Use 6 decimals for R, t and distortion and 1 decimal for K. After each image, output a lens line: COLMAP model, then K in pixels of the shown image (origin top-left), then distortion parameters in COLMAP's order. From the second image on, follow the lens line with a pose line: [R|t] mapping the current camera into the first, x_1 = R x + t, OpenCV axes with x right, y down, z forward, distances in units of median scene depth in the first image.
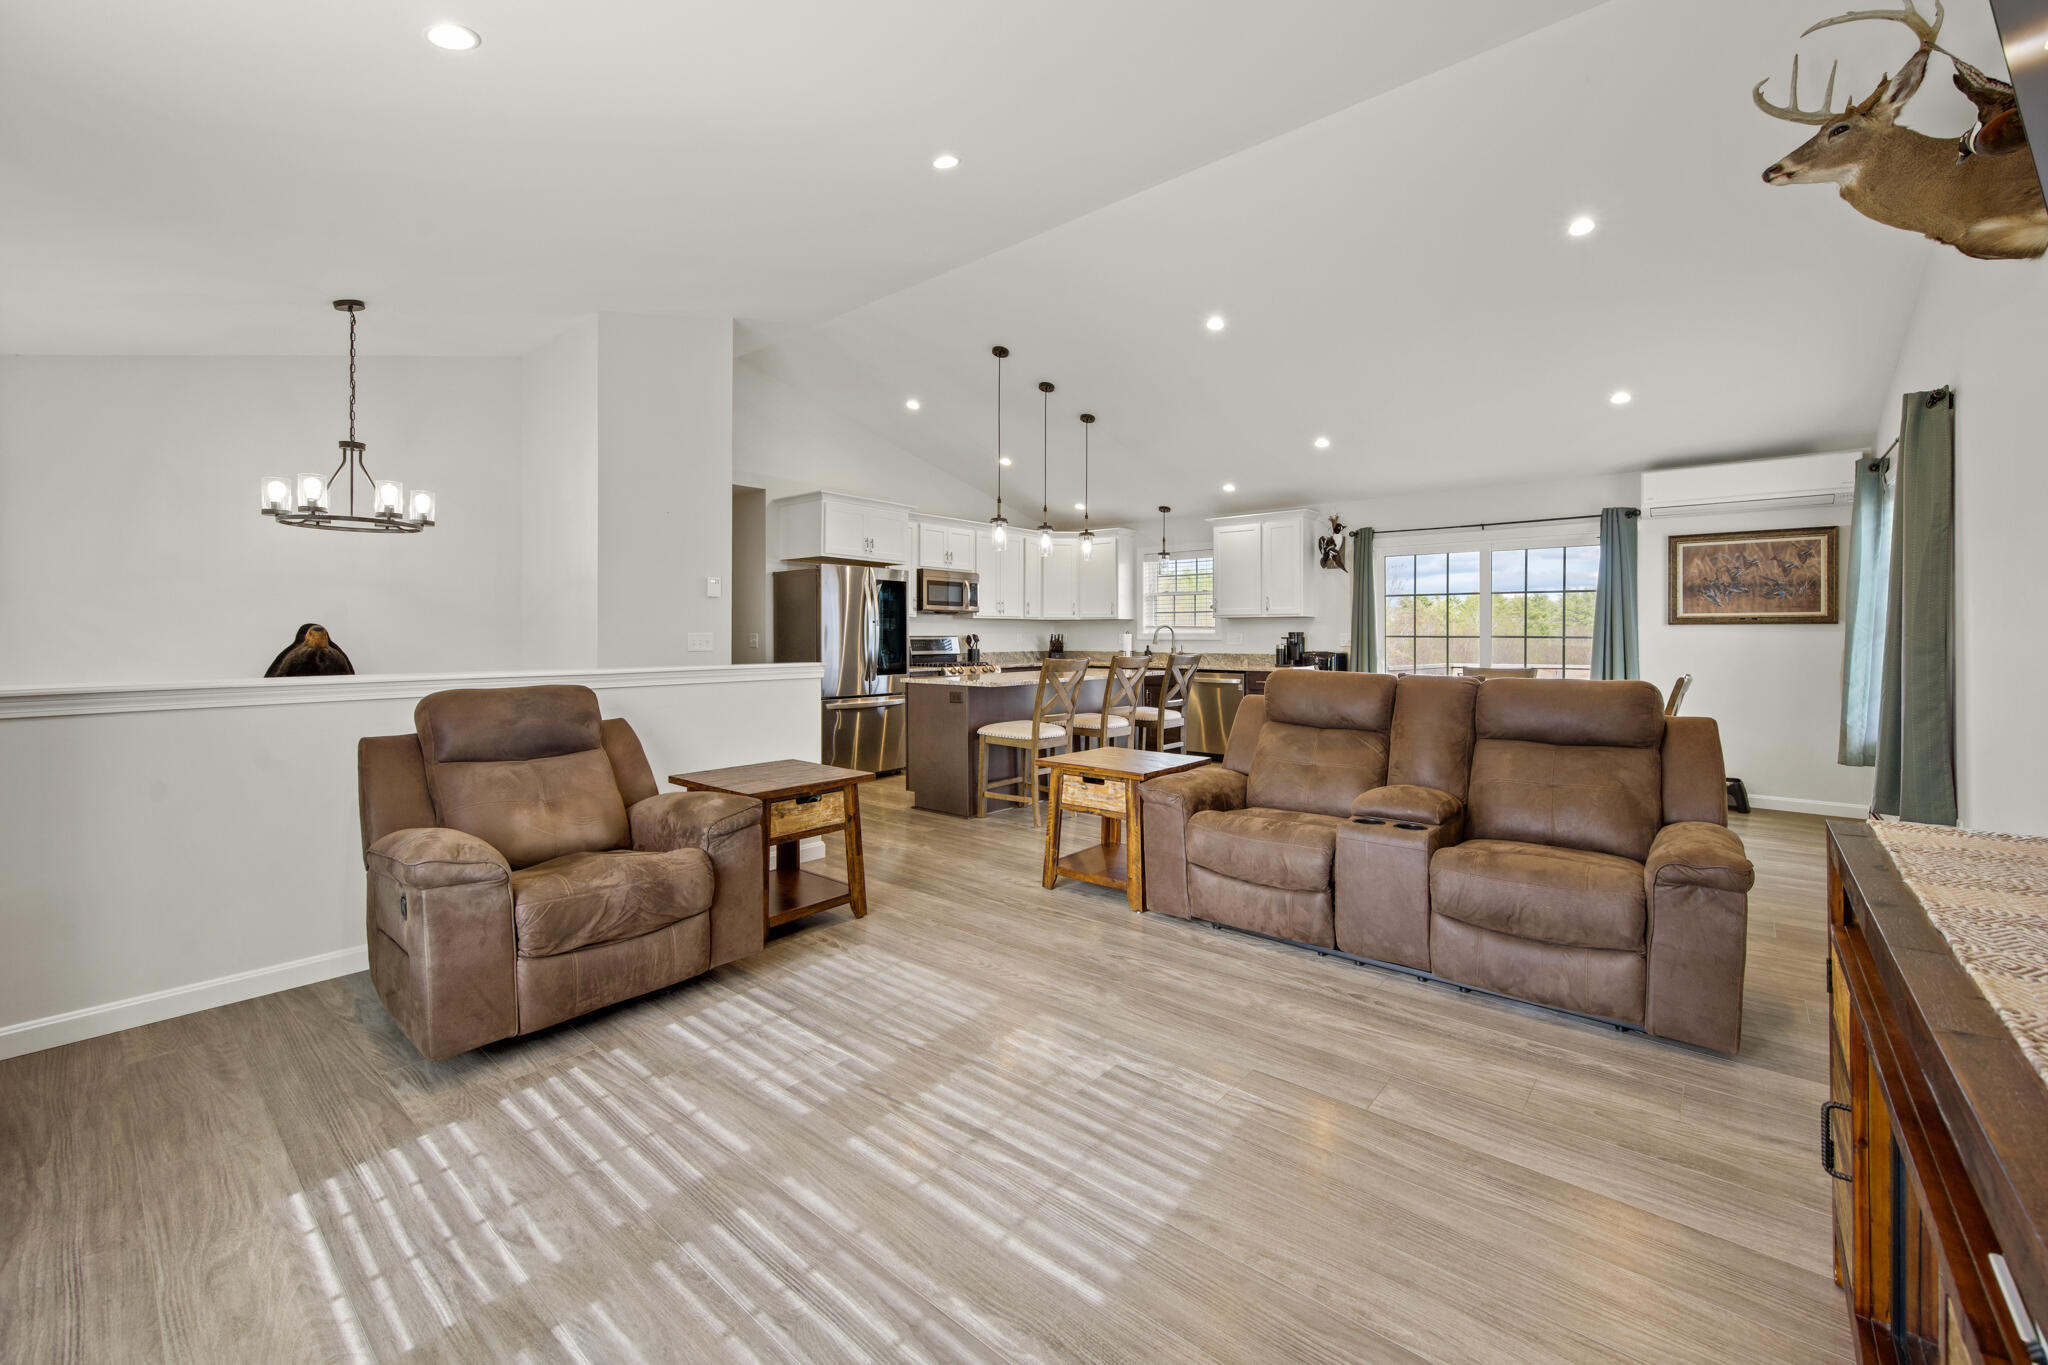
lens RADIAL K [[823.1, 0, 1027.8], [0, 823.1, 638.2], [0, 0, 1]] dist [-0.000771, -0.000041]
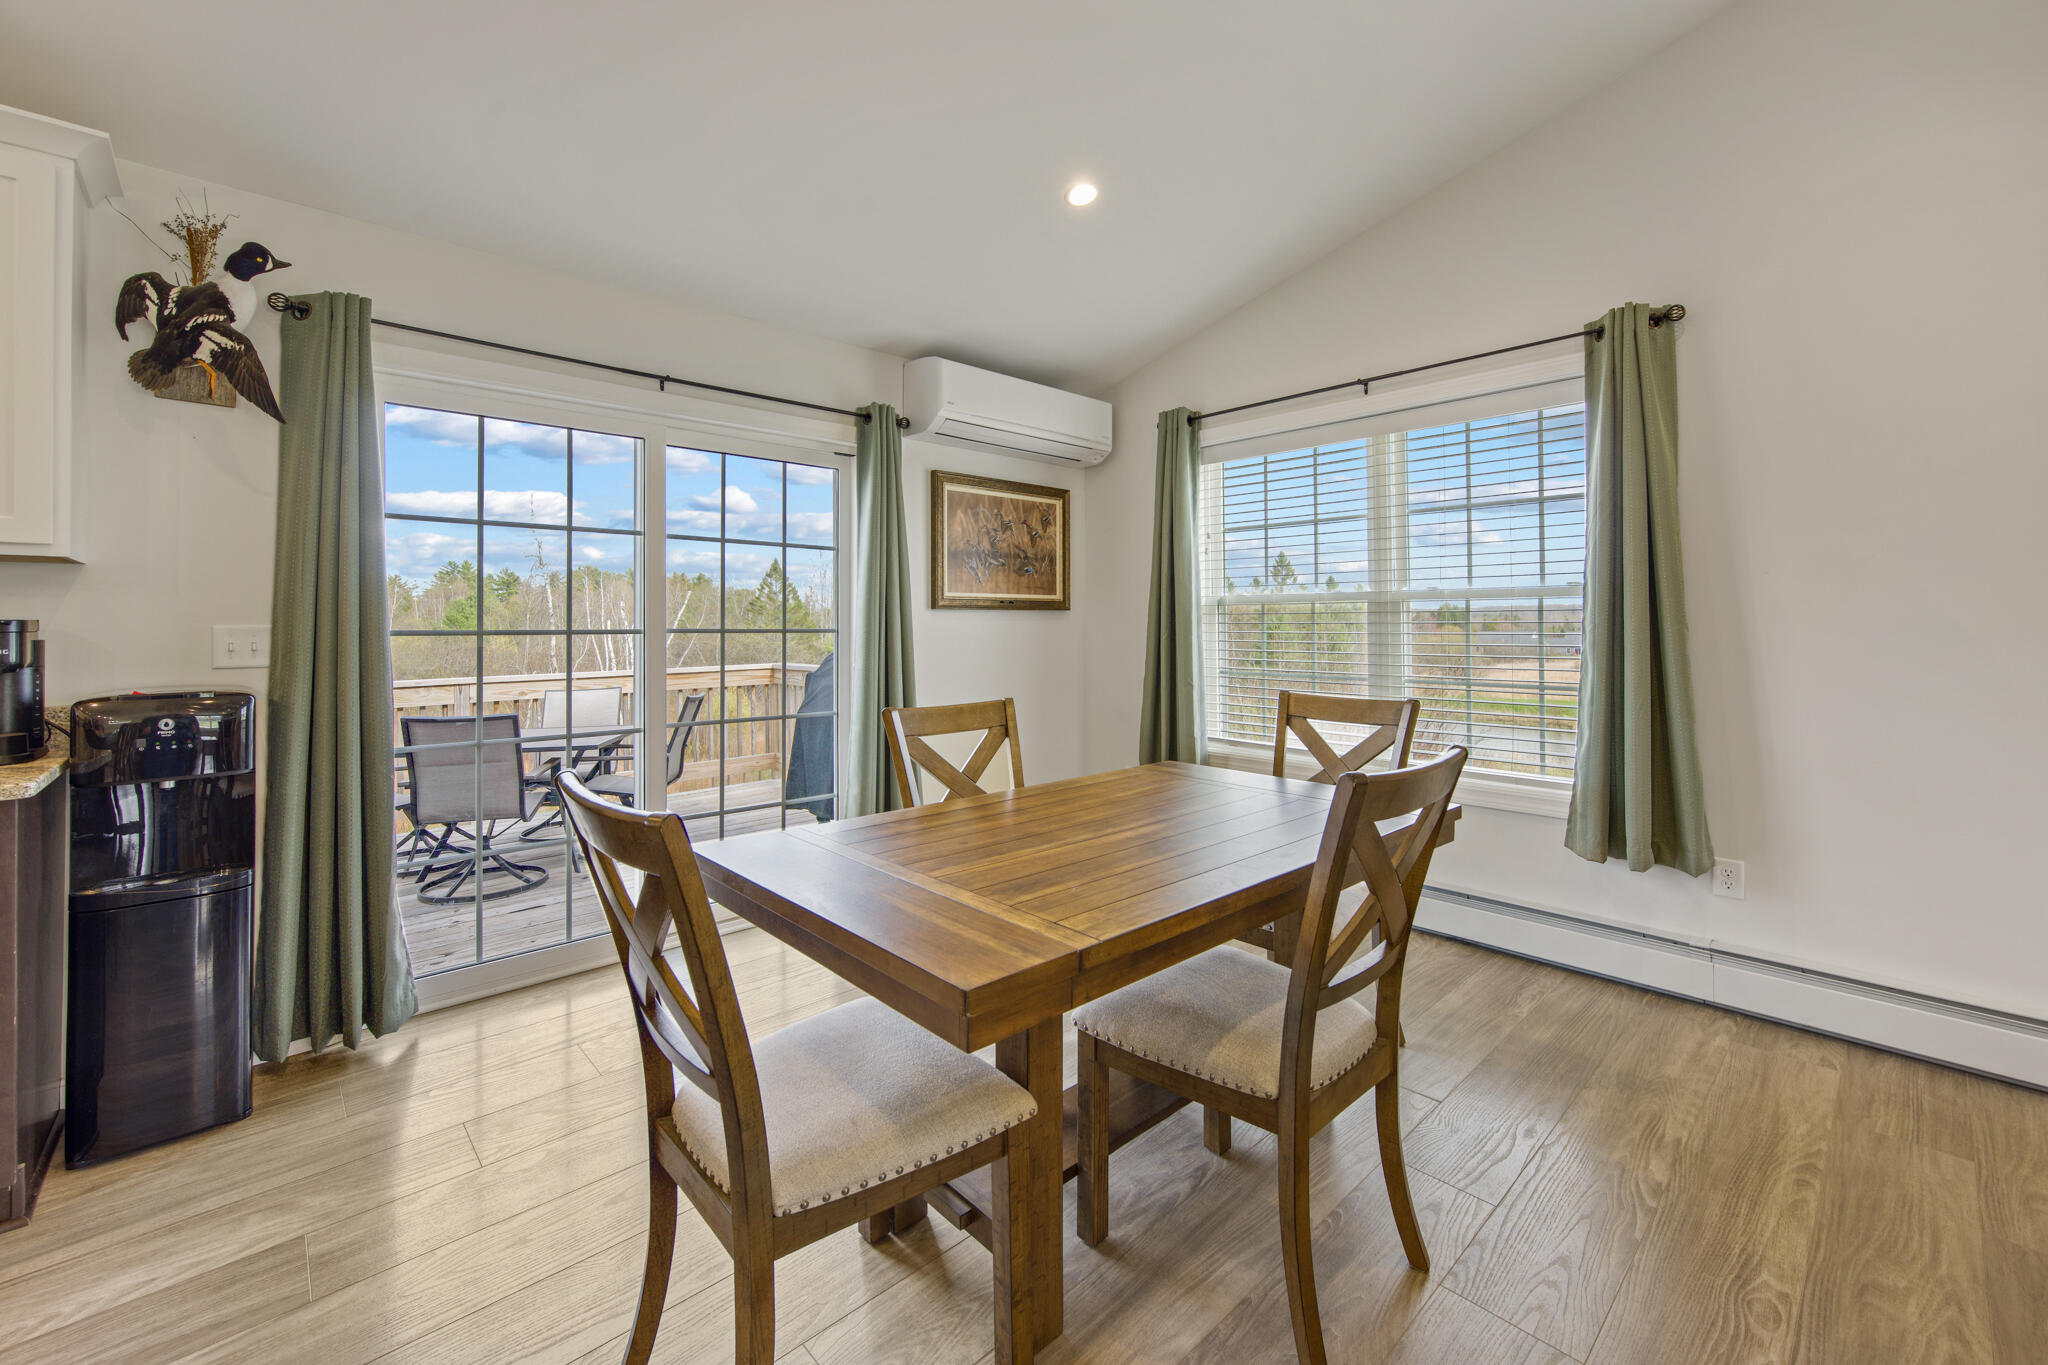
lens RADIAL K [[840.5, 0, 1031.0], [0, 840.5, 615.6], [0, 0, 1]] dist [0.000052, 0.000142]
pose [[0.118328, 0.009238, 0.992932, 0.147067], [0.008683, 0.999909, -0.010337, -0.004283], [-0.992937, 0.009845, 0.118237, 0.867054]]
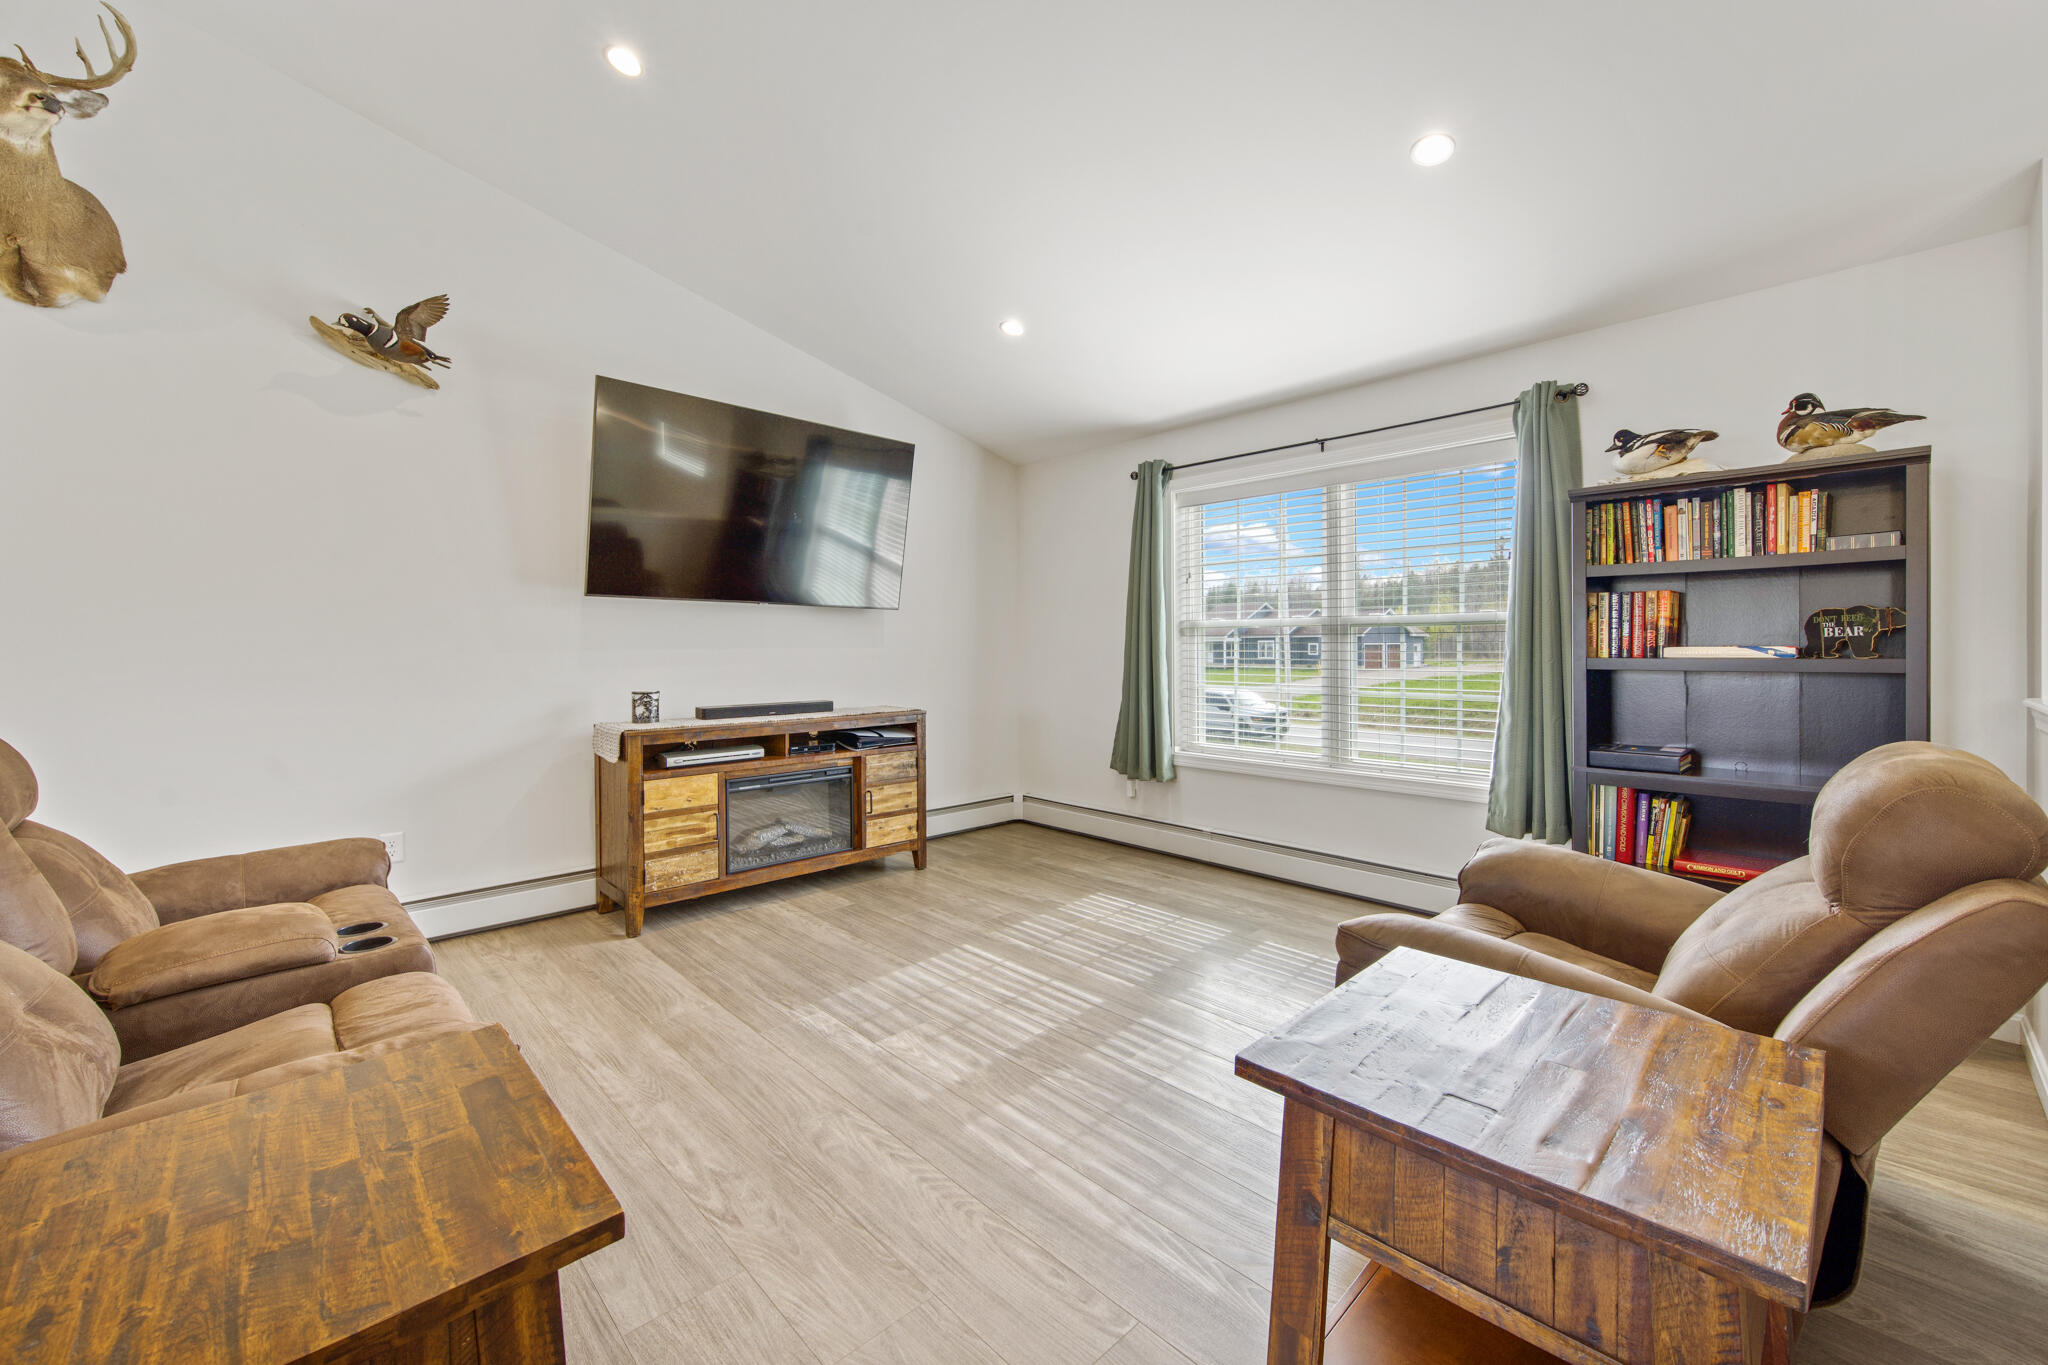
lens RADIAL K [[823.1, 0, 1027.8], [0, 823.1, 638.2], [0, 0, 1]] dist [-0.000771, -0.000041]
pose [[-0.994089, 0.004432, 0.108474, -0.082273], [0.004332, 0.999990, -0.001160, -0.005043], [-0.108478, -0.000683, -0.994099, 0.802184]]
